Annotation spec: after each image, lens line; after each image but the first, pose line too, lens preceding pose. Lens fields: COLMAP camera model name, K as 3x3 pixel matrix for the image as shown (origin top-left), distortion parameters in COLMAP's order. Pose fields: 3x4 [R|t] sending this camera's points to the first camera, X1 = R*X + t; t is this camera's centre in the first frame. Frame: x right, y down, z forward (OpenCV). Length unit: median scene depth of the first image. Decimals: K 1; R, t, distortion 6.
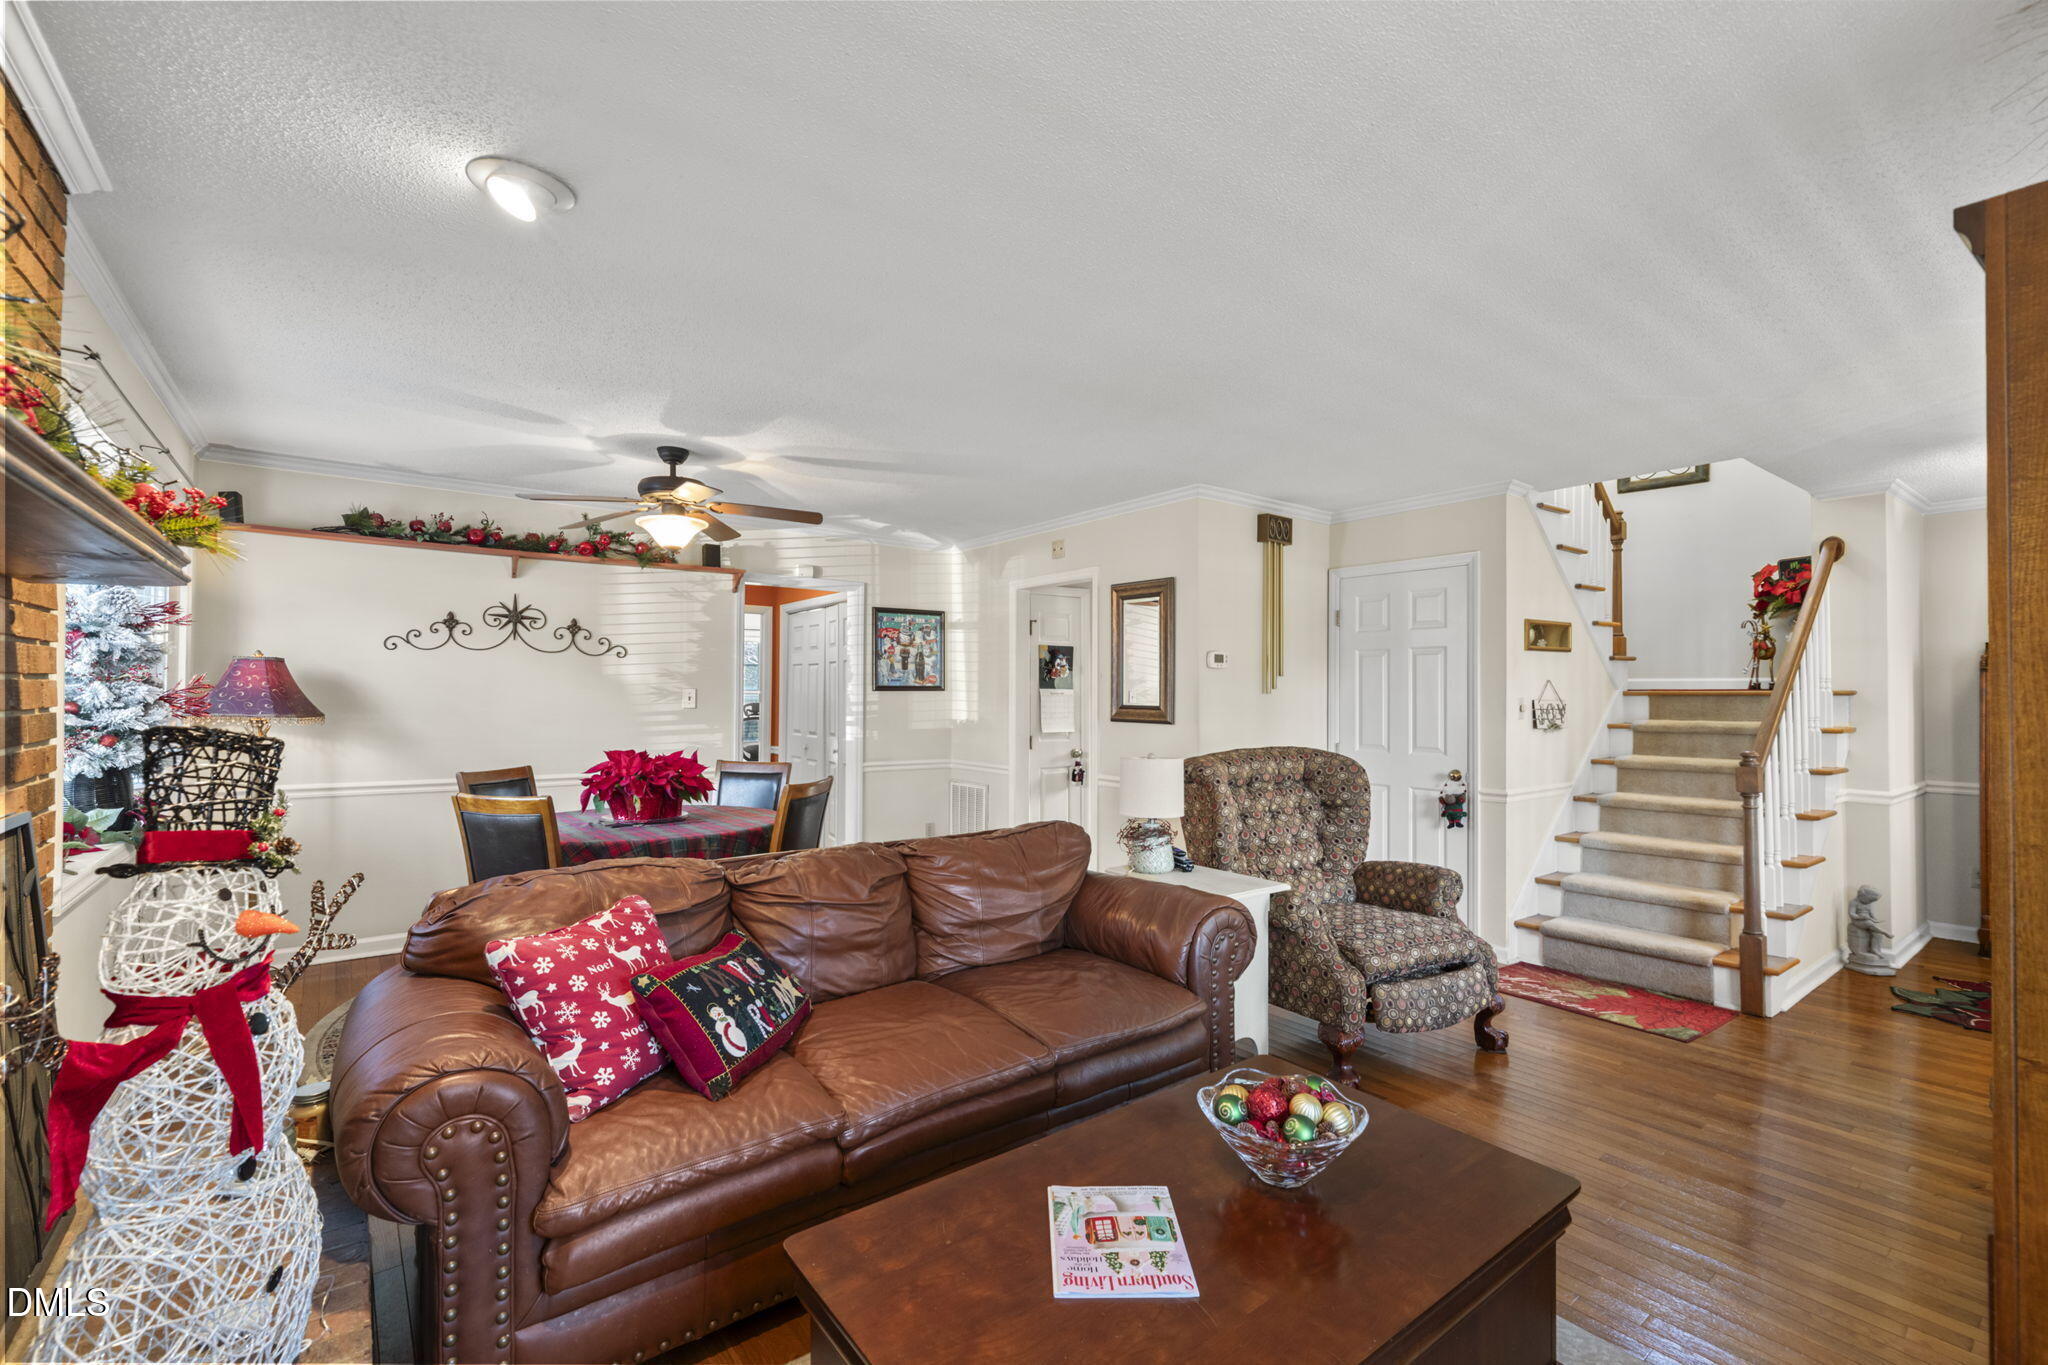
lens RADIAL K [[888.9, 0, 1024.0], [0, 888.9, 682.5], [0, 0, 1]] dist [-0.000228, -0.000033]
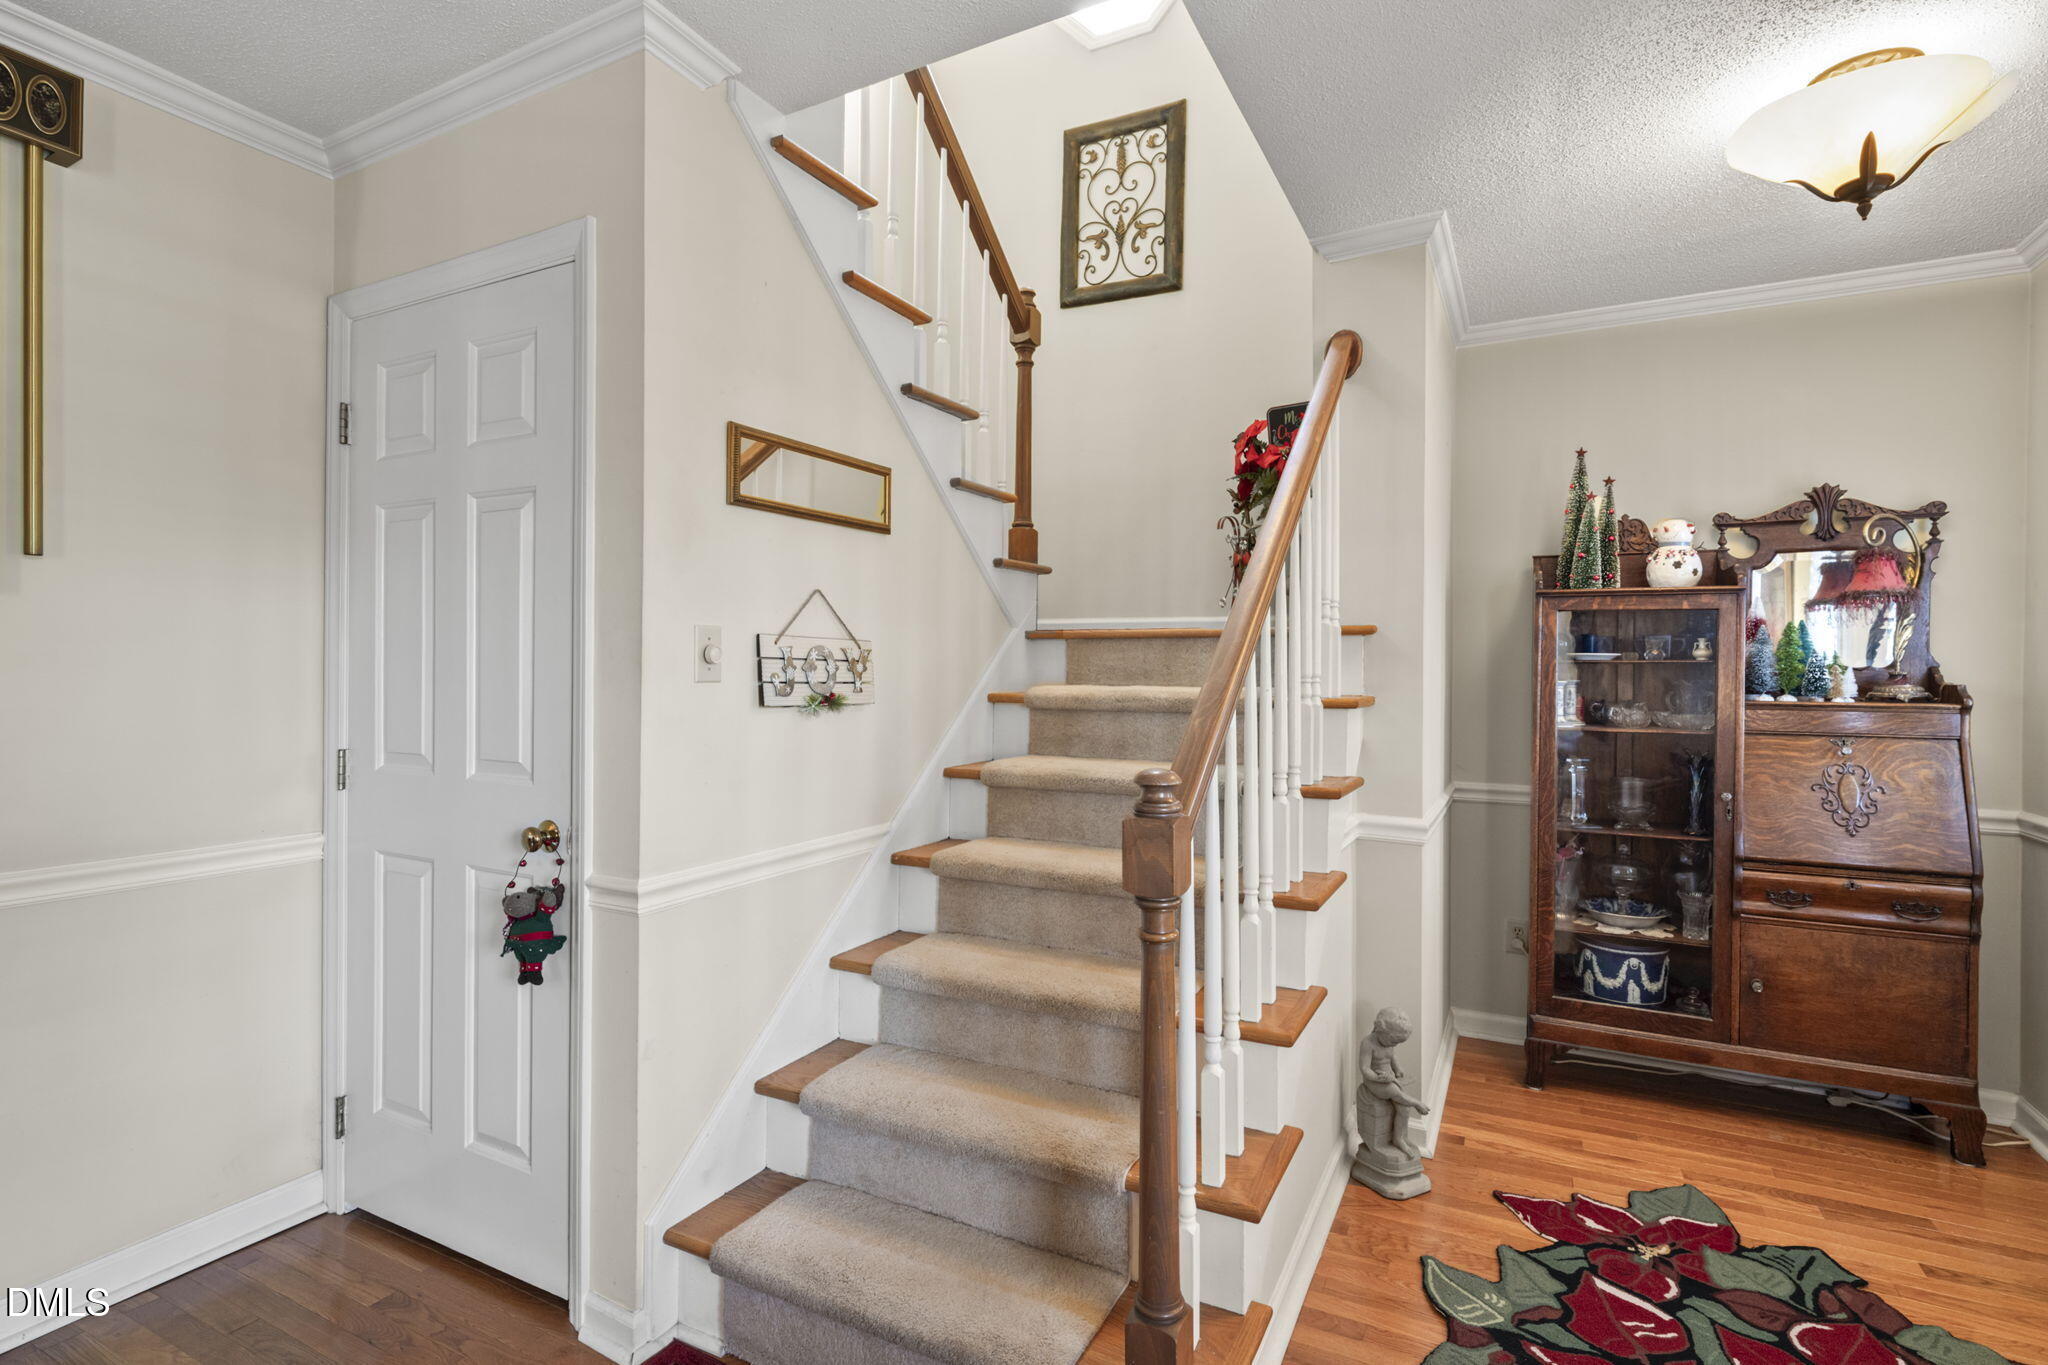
lens RADIAL K [[890.7, 0, 1032.1], [0, 890.7, 681.4], [0, 0, 1]] dist [-0.000061, -0.000099]
pose [[0.913889, -0.001789, 0.405961, 0.504074], [-0.007921, 0.999721, 0.022238, 0.029651], [-0.405888, -0.023539, 0.913620, 0.563458]]
